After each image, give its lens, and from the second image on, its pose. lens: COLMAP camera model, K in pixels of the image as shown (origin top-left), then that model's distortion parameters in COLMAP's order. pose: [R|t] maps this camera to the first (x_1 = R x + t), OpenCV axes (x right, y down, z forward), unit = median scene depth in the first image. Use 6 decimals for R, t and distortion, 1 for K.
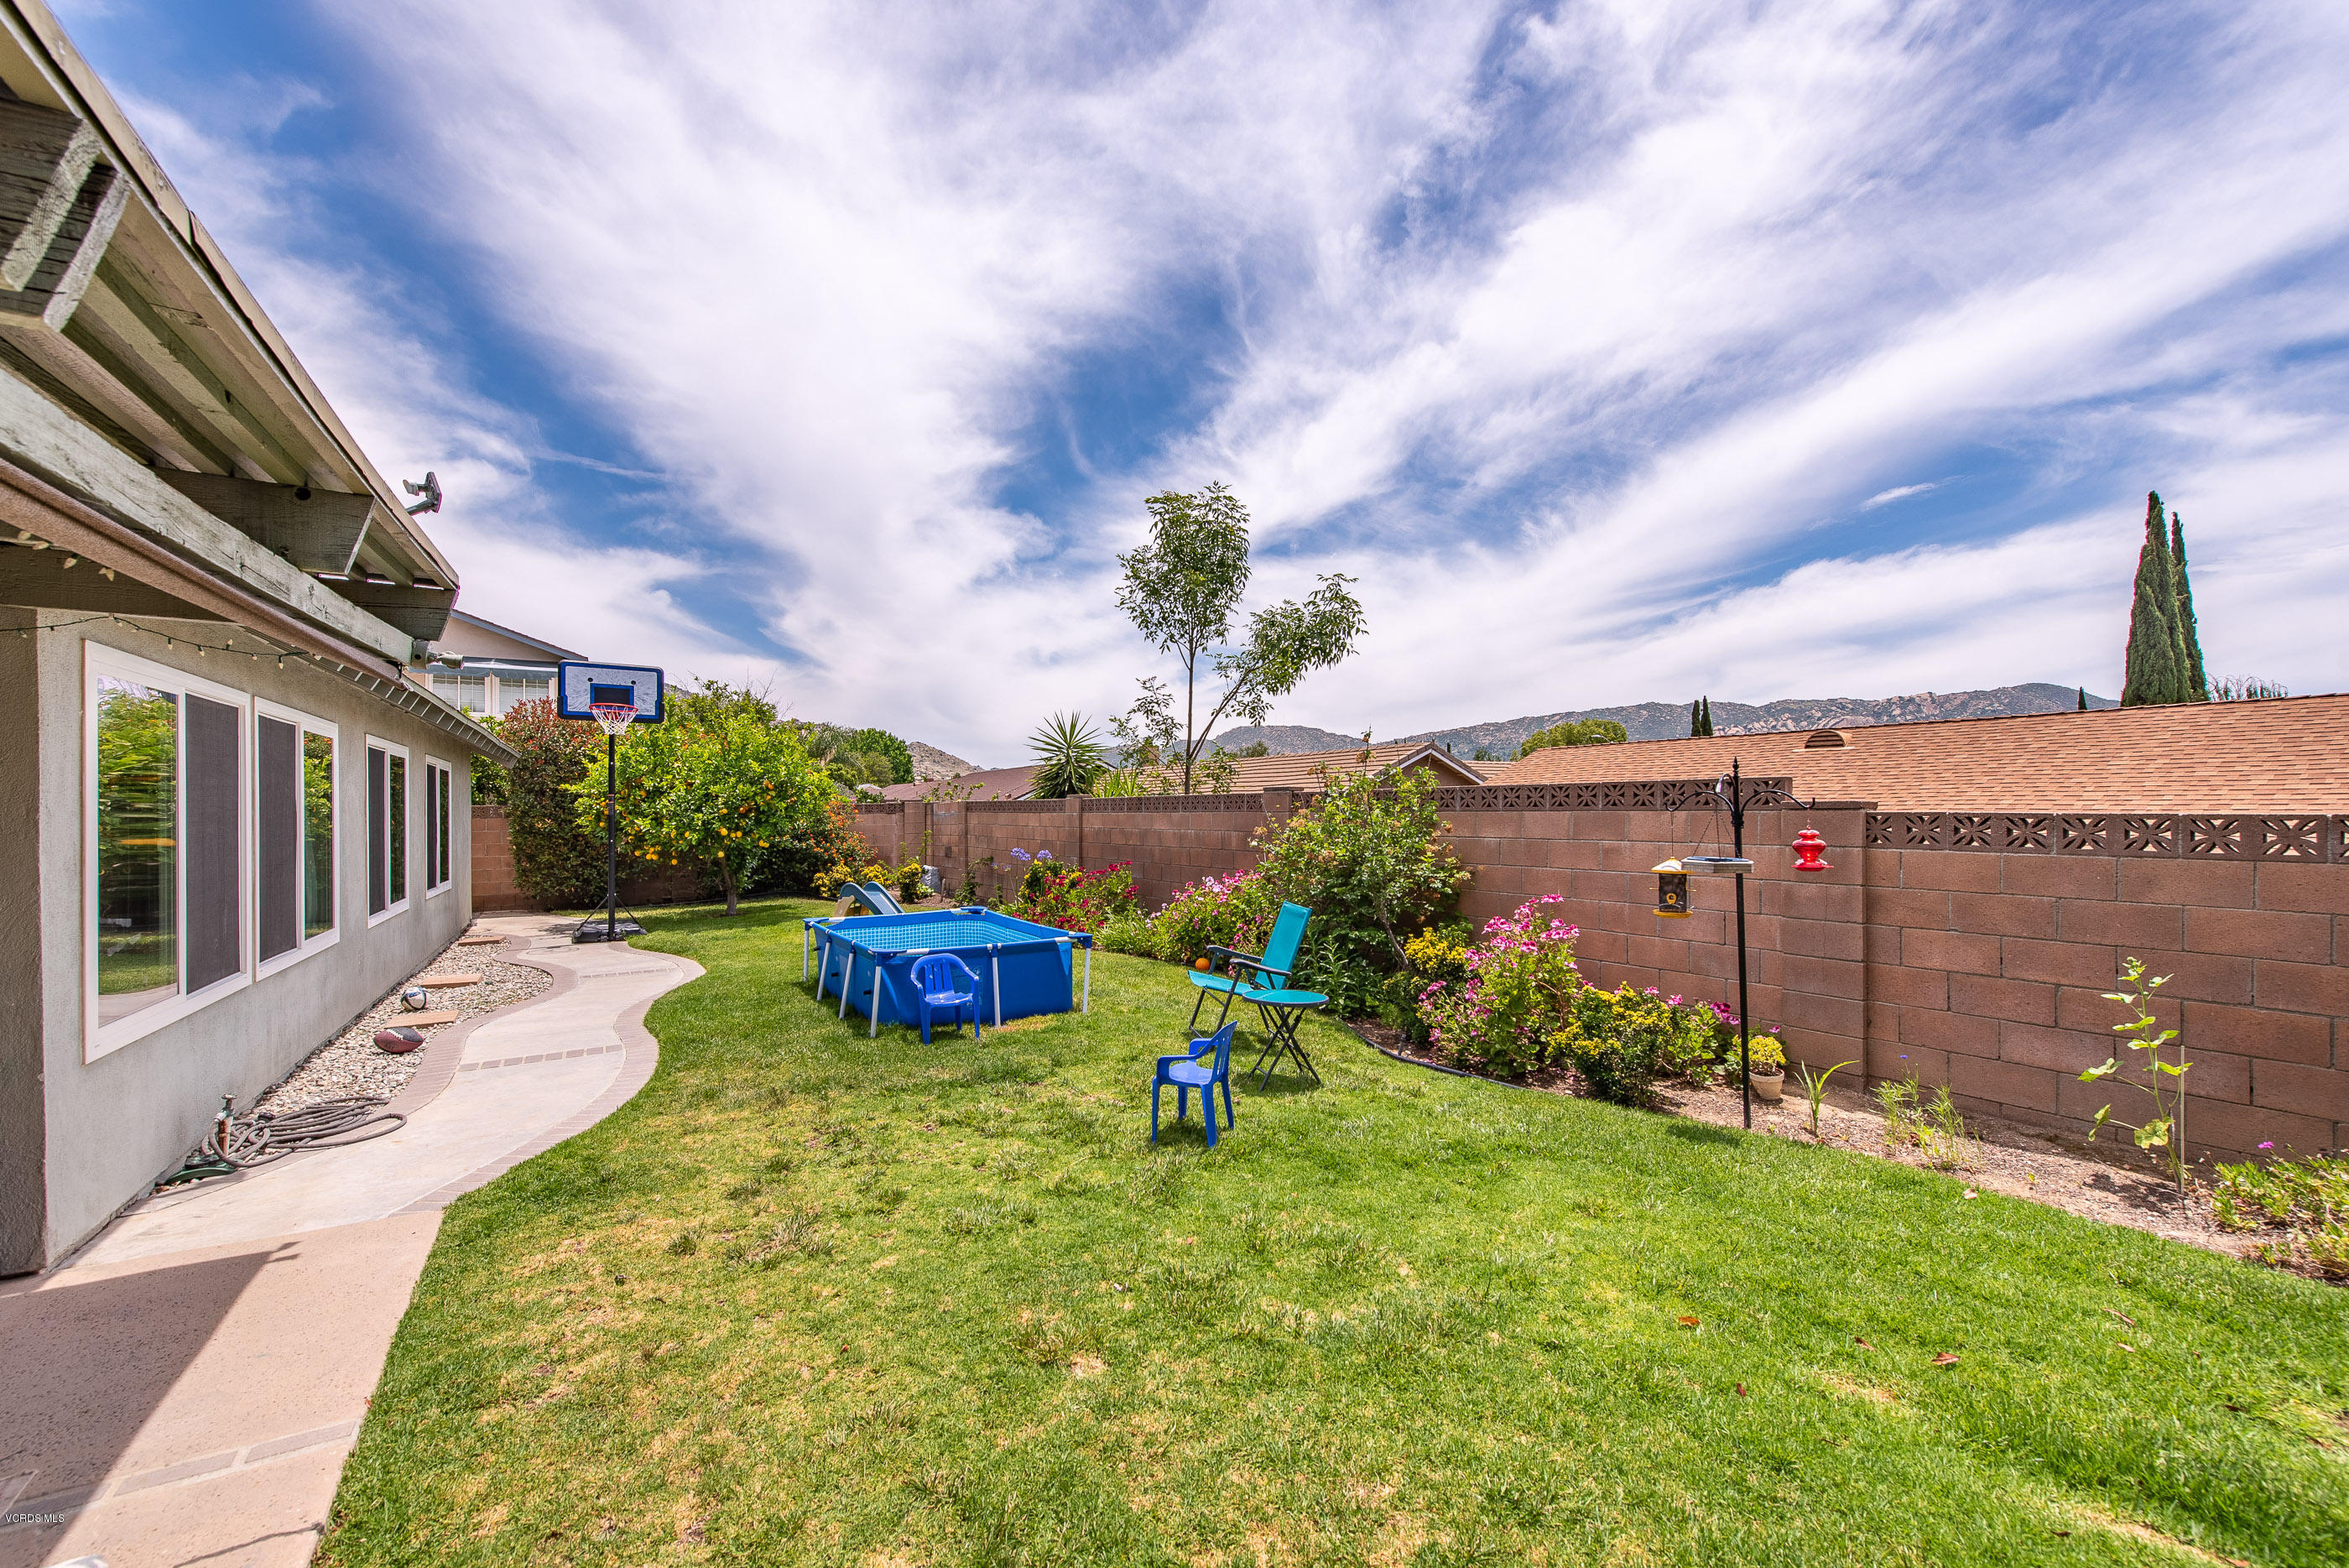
lens RADIAL K [[931.5, 0, 1165.5], [0, 931.5, 794.4], [0, 0, 1]] dist [0.018749, -0.006481]
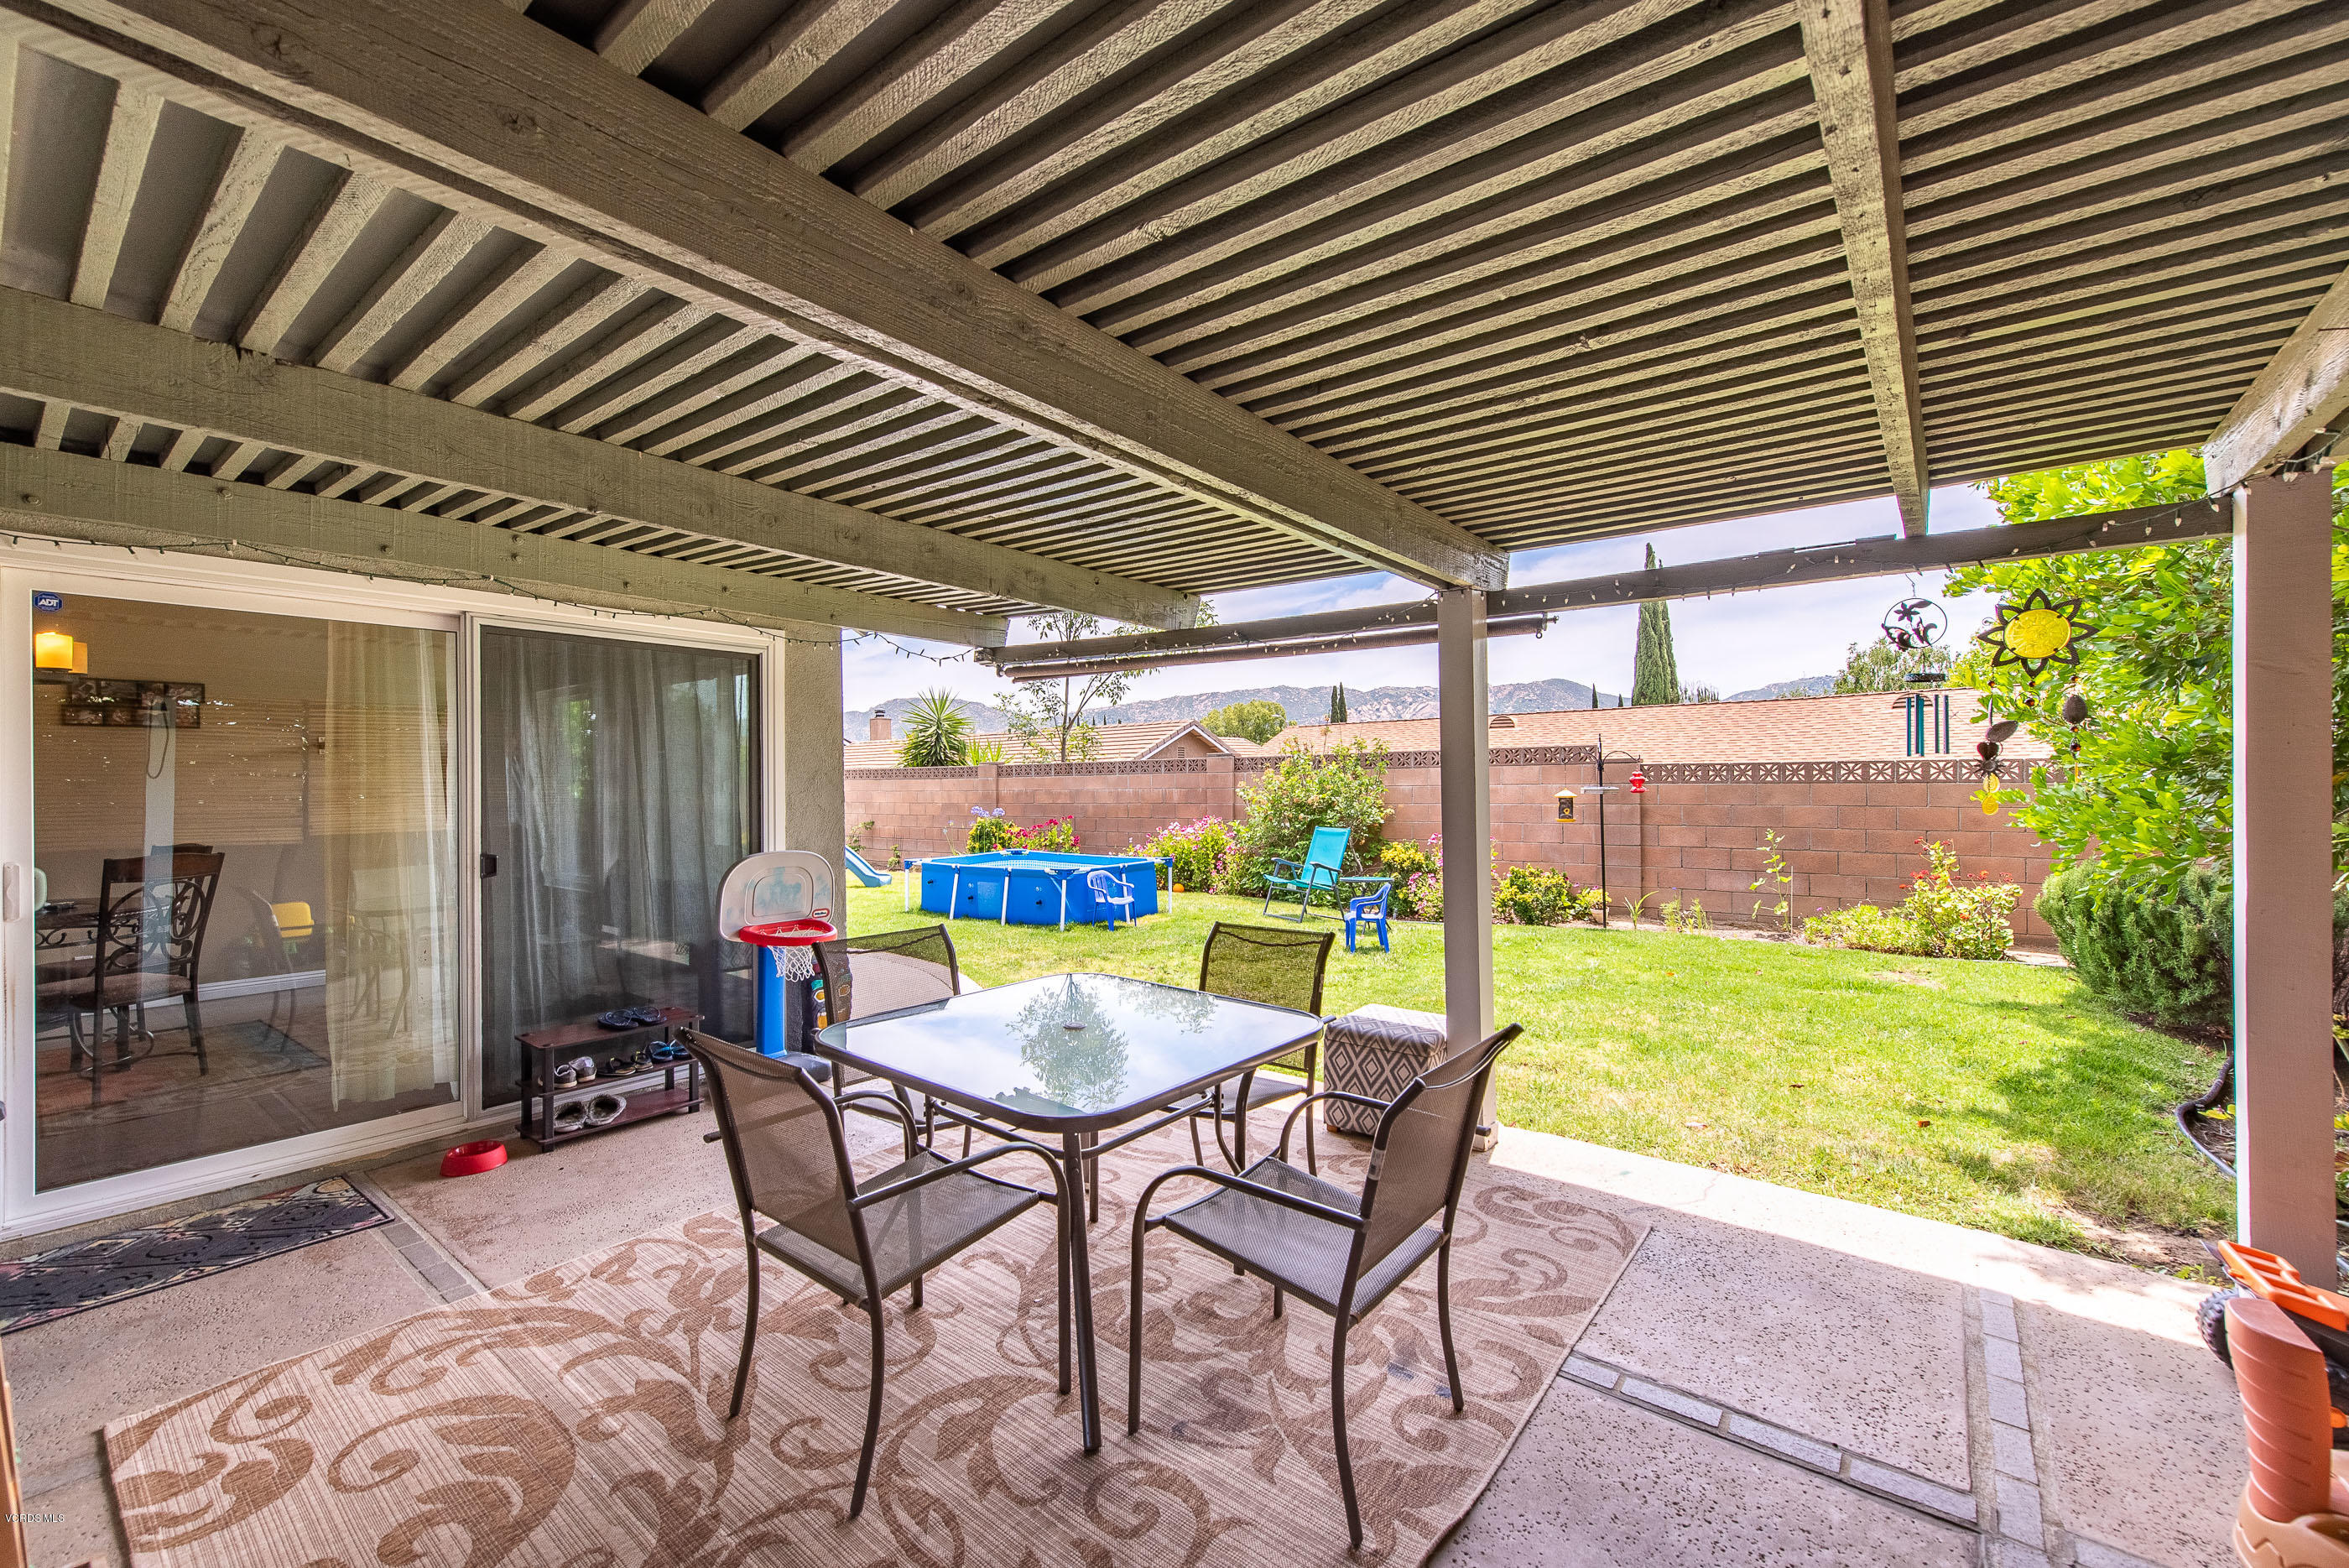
lens RADIAL K [[960.3, 0, 1150.4], [0, 960.3, 779.0], [0, 0, 1]] dist [0.001047, 0.006539]
pose [[0.940434, -0.005928, 0.339924, -0.664122], [0.003012, 0.999954, 0.009103, 0.024628], [-0.339962, -0.007537, 0.940409, -0.363186]]
